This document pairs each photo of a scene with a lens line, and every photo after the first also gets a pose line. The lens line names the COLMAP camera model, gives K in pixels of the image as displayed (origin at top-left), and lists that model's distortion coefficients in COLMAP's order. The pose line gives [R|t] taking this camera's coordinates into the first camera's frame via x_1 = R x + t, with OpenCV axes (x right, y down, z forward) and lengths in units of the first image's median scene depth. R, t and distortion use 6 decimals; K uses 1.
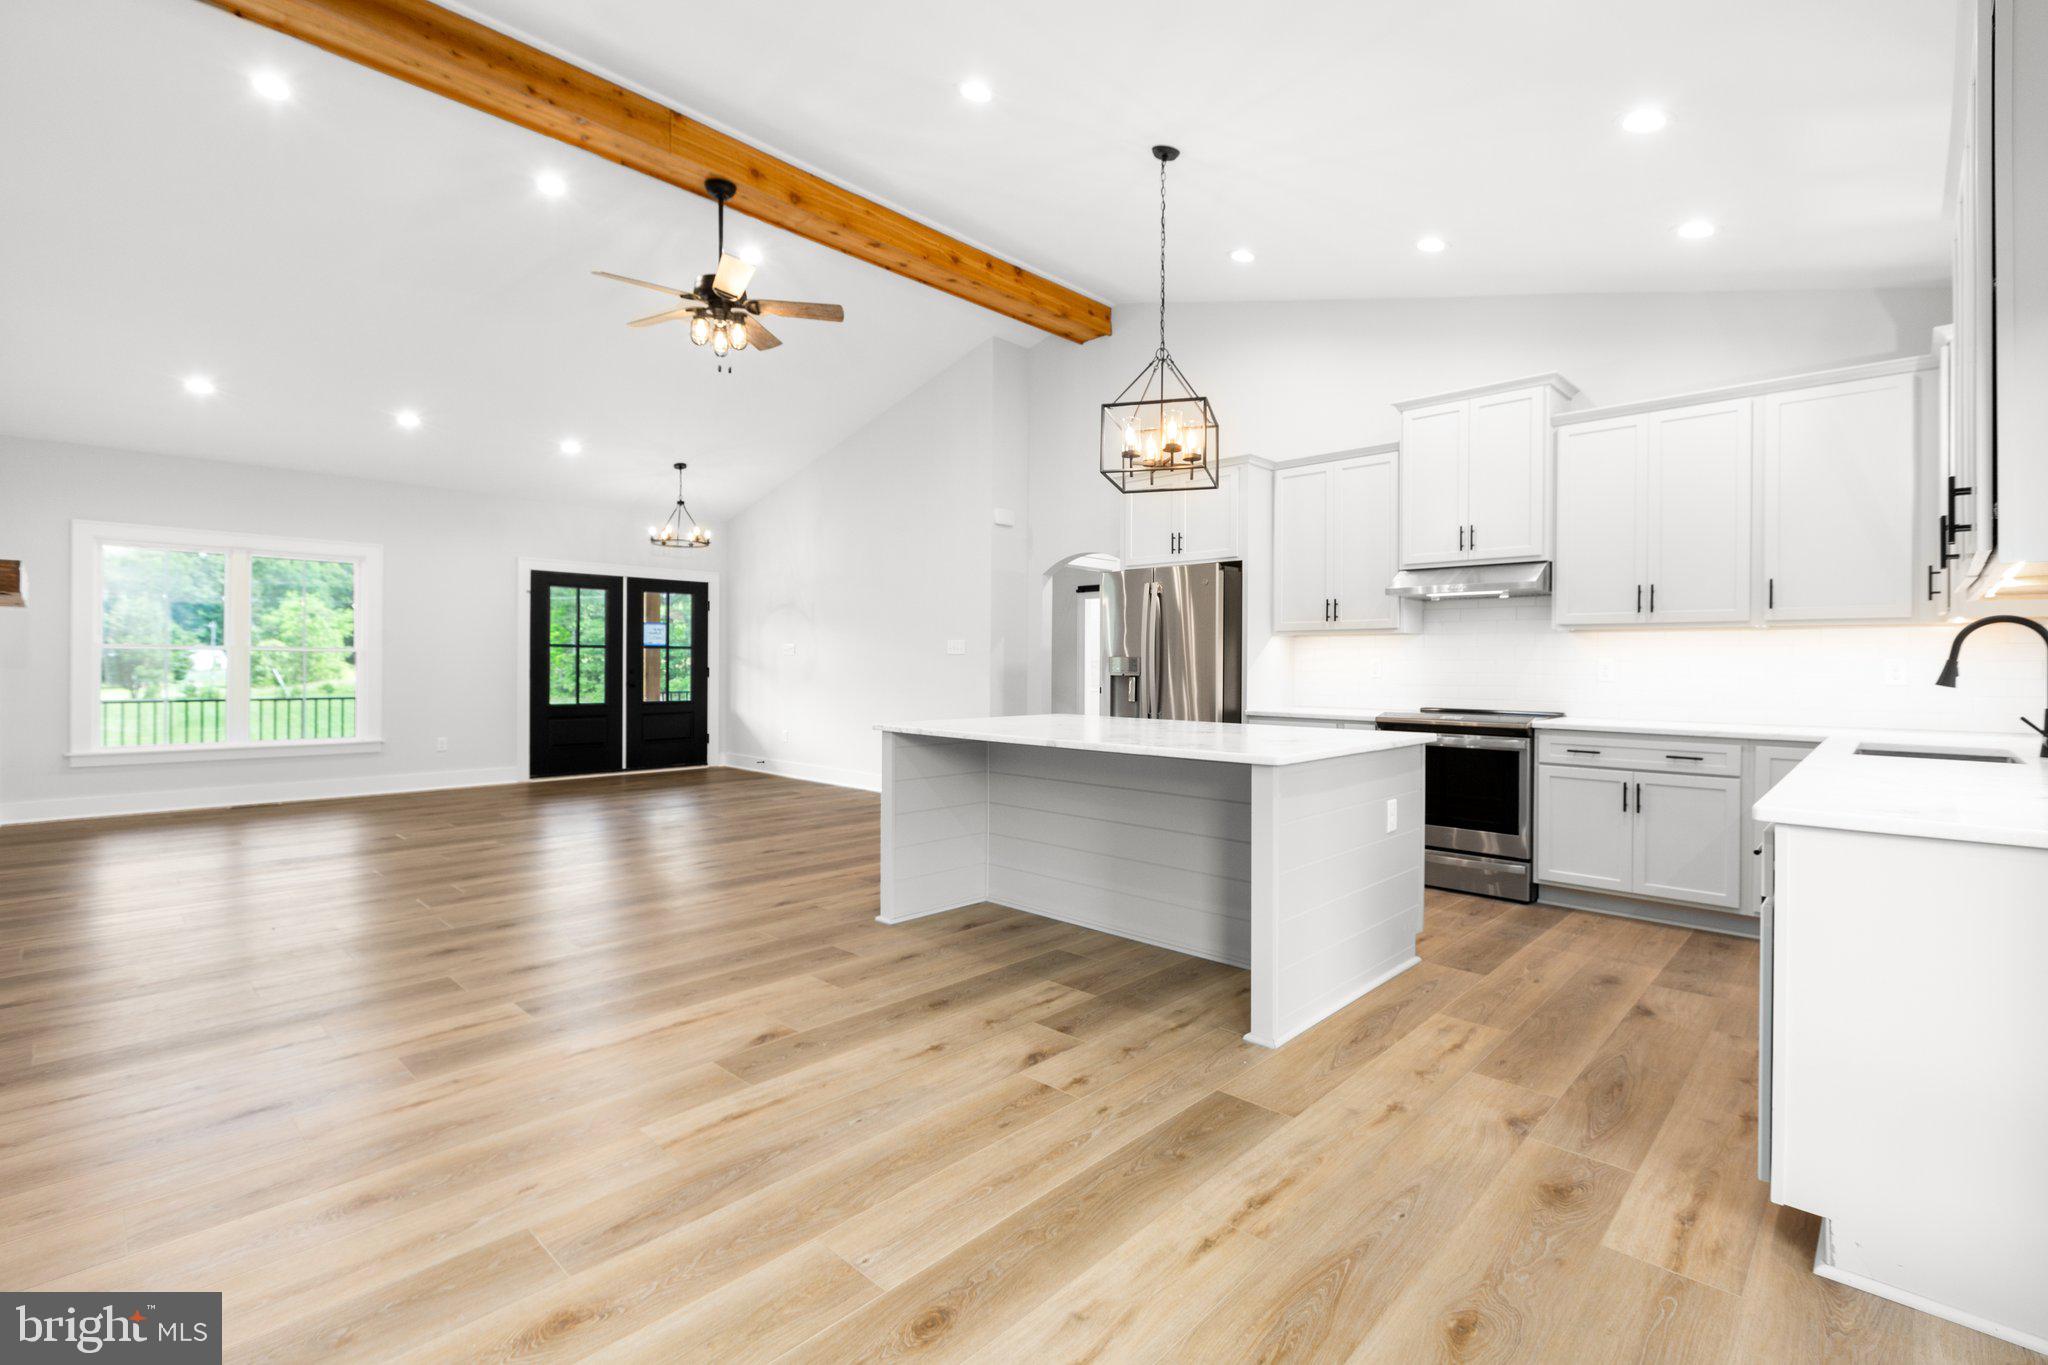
lens RADIAL K [[921.7, 0, 1023.8], [0, 921.7, 663.8], [0, 0, 1]] dist [-0.000788, 0.000009]
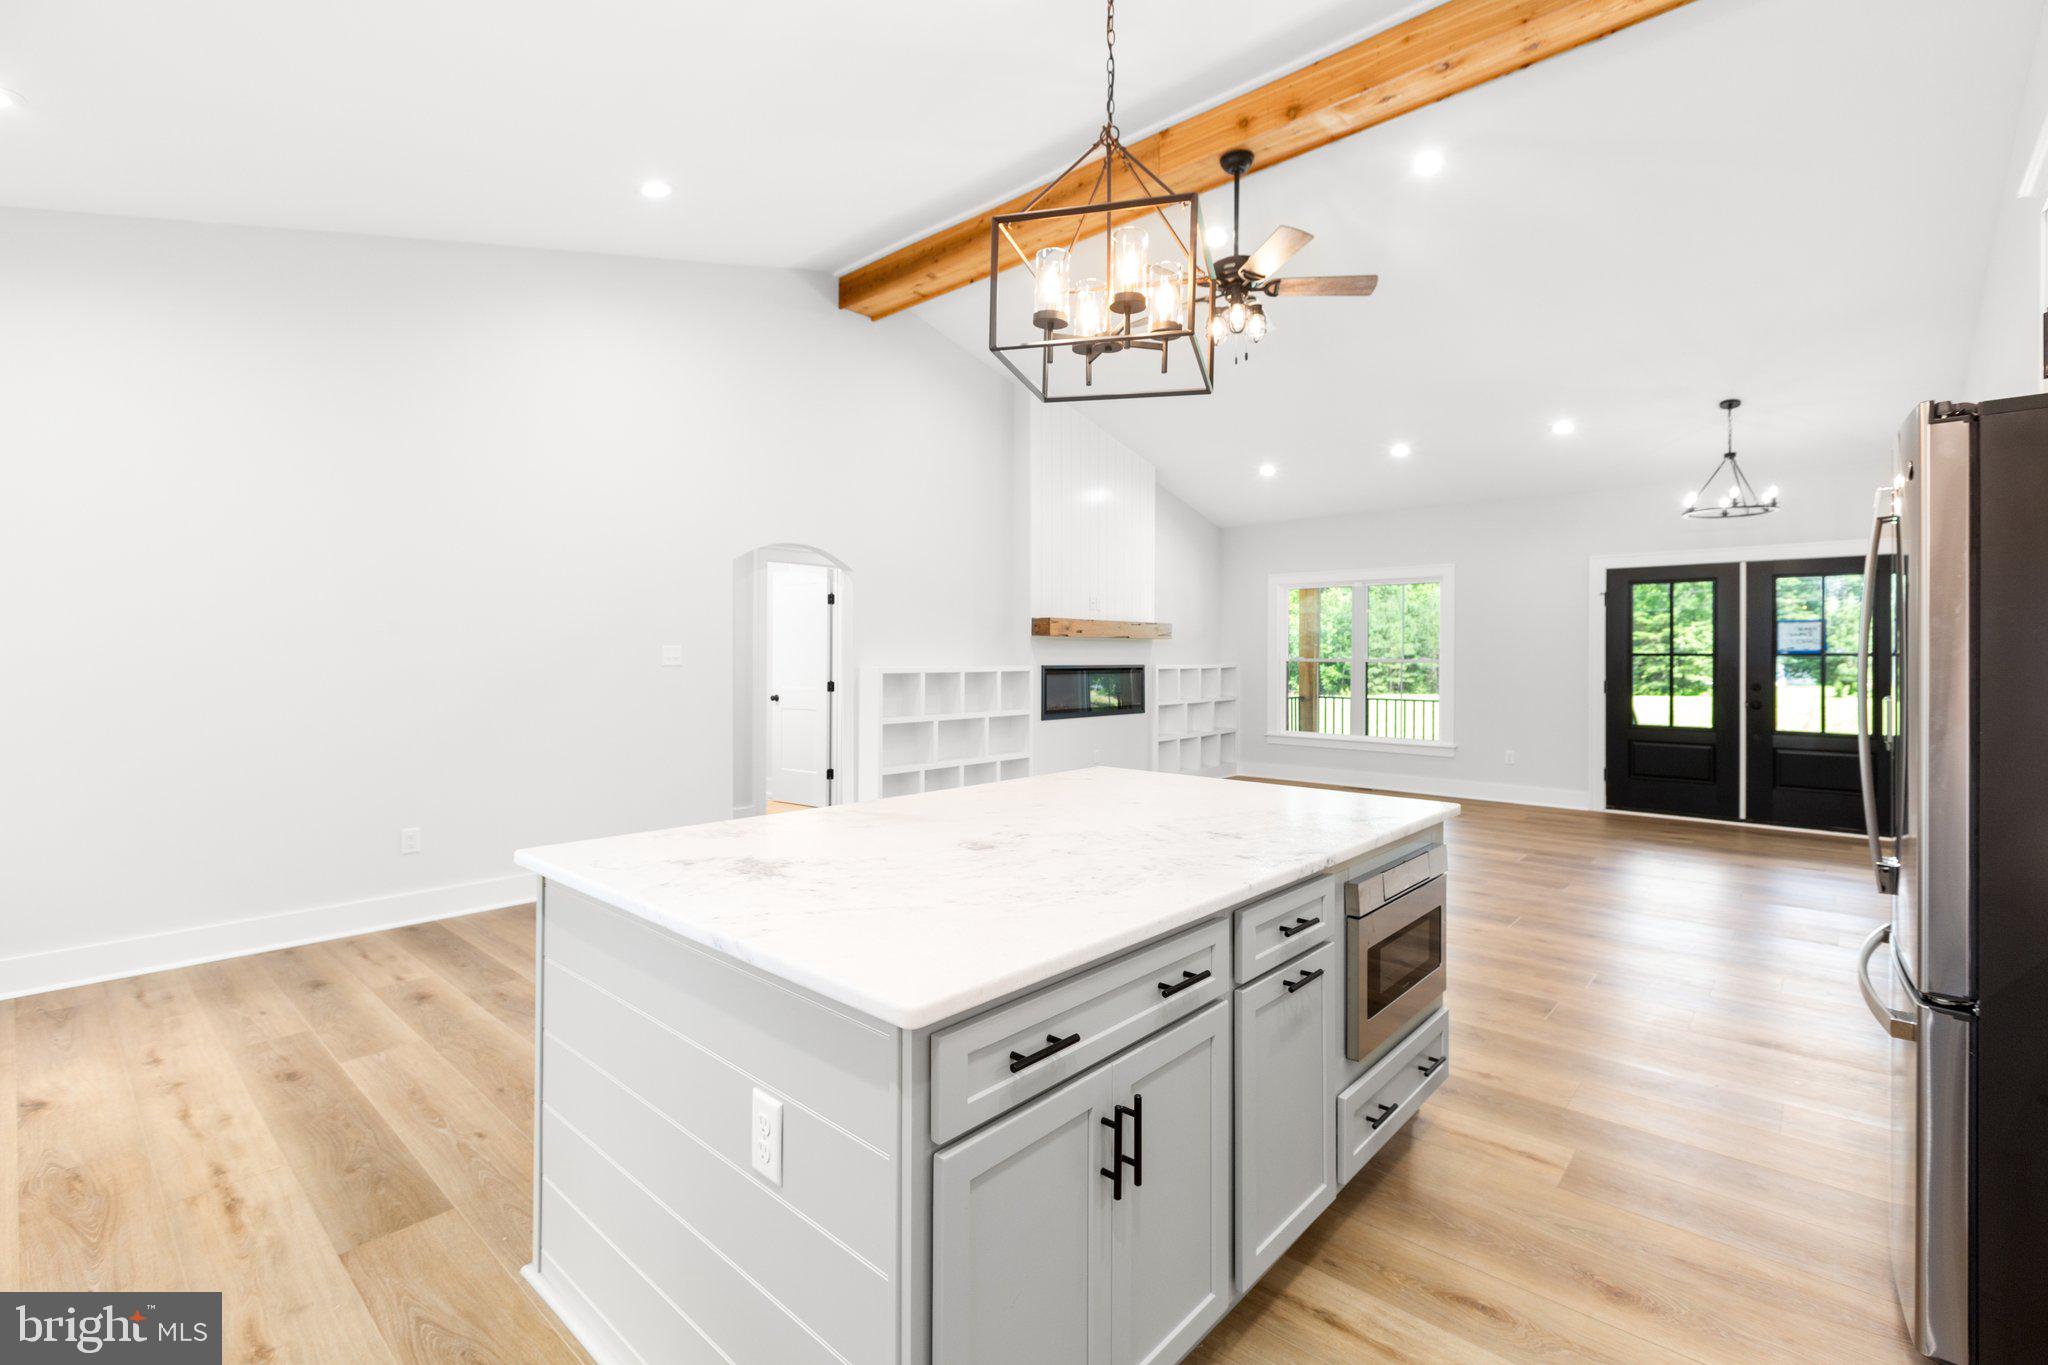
lens RADIAL K [[906.7, 0, 1028.5], [0, 906.7, 654.0], [0, 0, 1]] dist [0.000402, -0.000314]
pose [[0.034008, -0.006289, -0.999402, 0.337773], [-0.001939, 0.999978, -0.006358, -0.016466], [0.999420, 0.002154, 0.033995, 0.470733]]
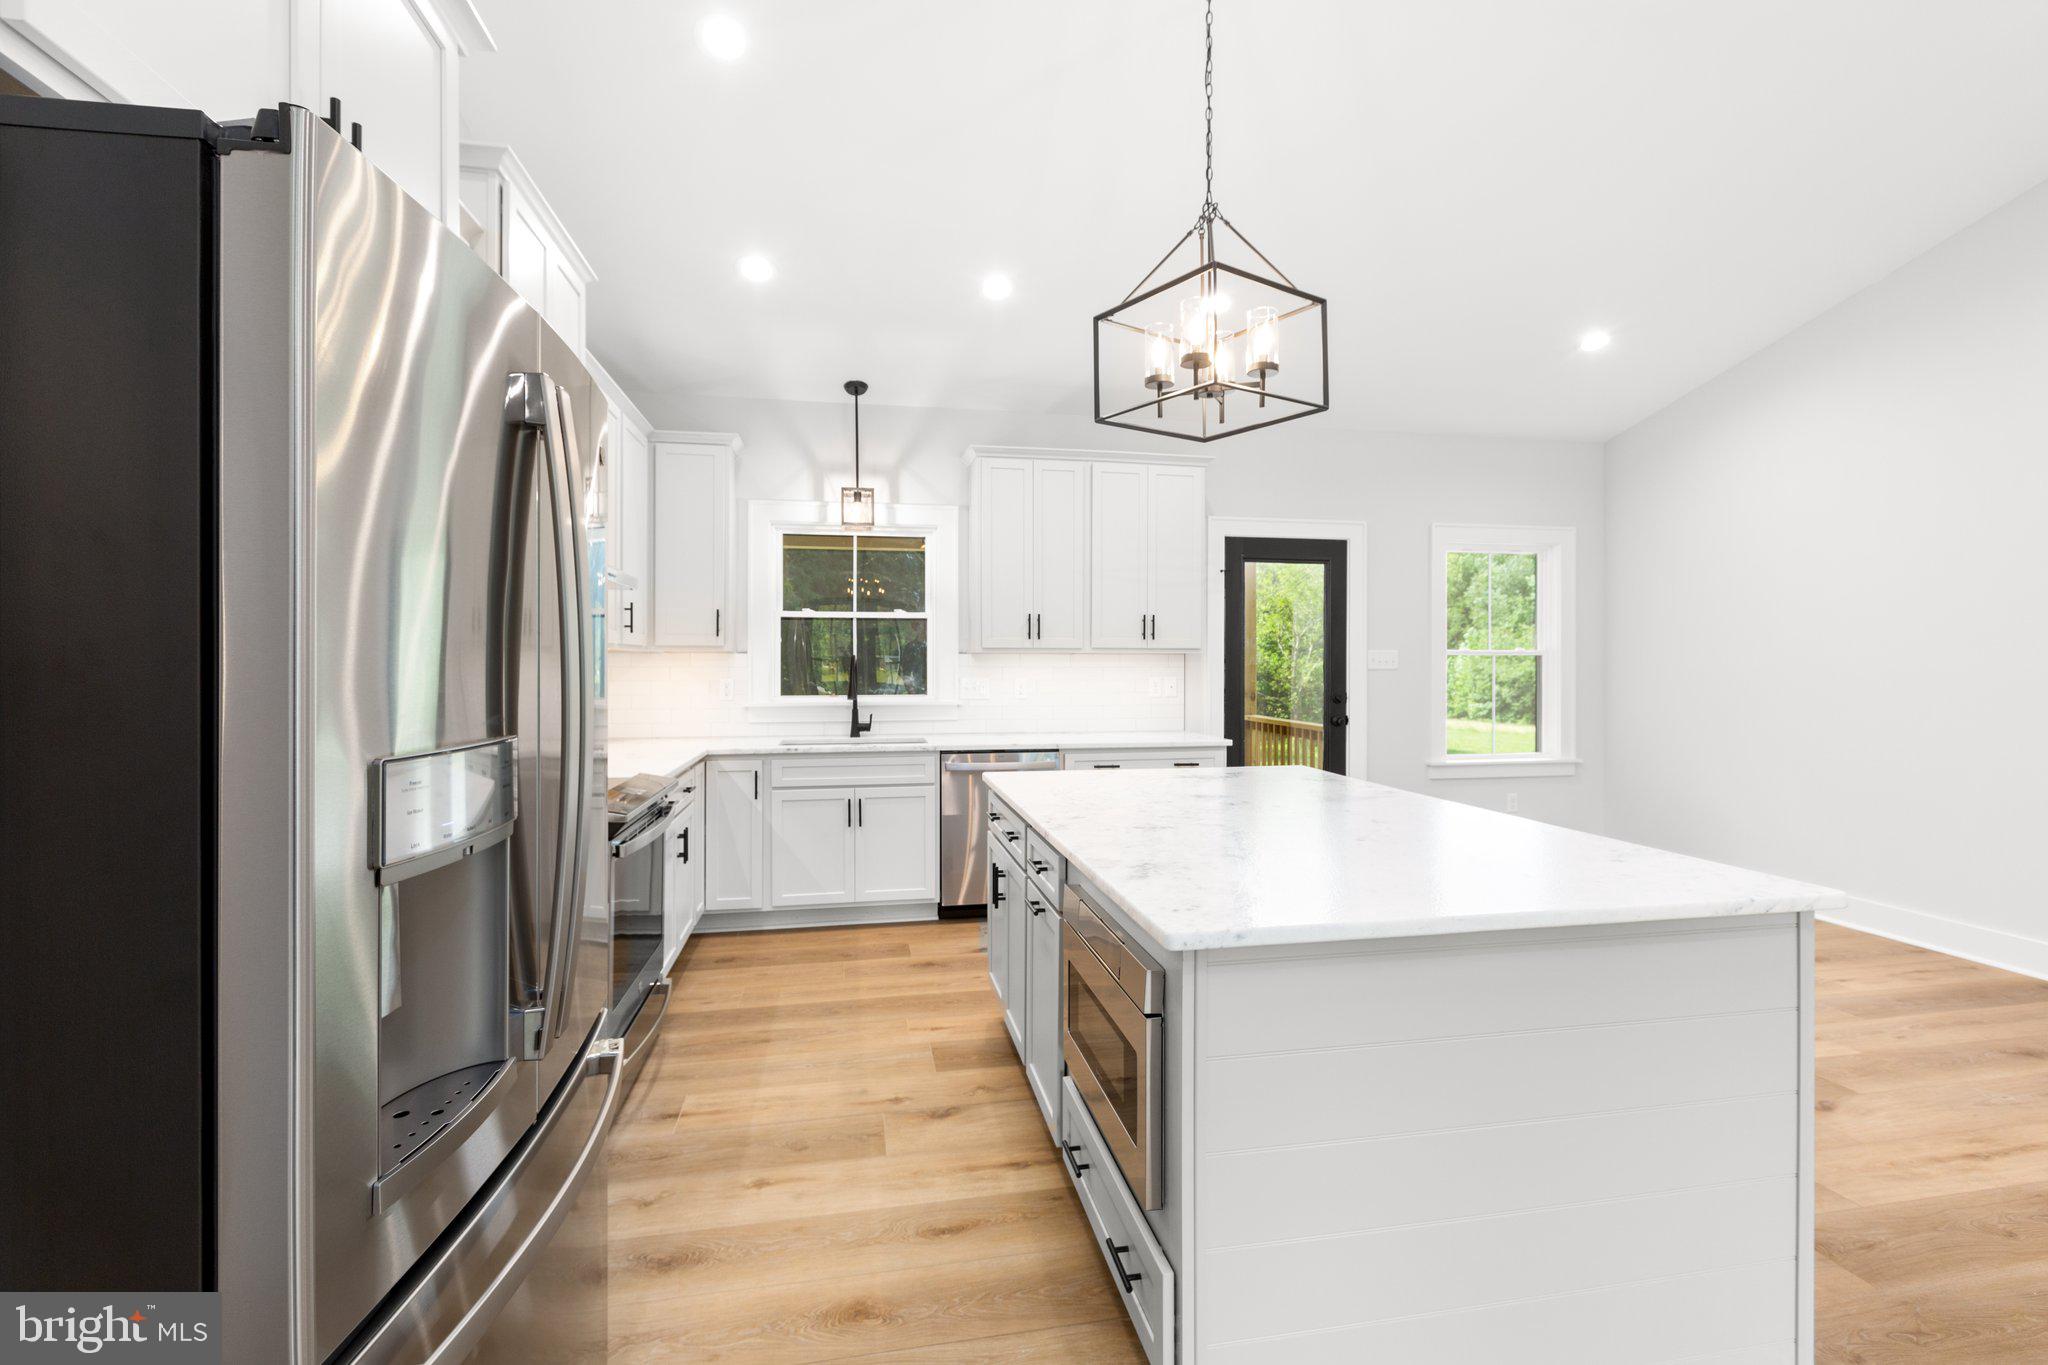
lens RADIAL K [[906.7, 0, 1028.5], [0, 906.7, 654.0], [0, 0, 1]] dist [0.000402, -0.000314]
pose [[-0.819222, 0.000716, 0.573476, -0.049467], [-0.003924, 0.999969, -0.006854, -0.017591], [-0.573463, -0.007865, -0.819194, 0.787634]]
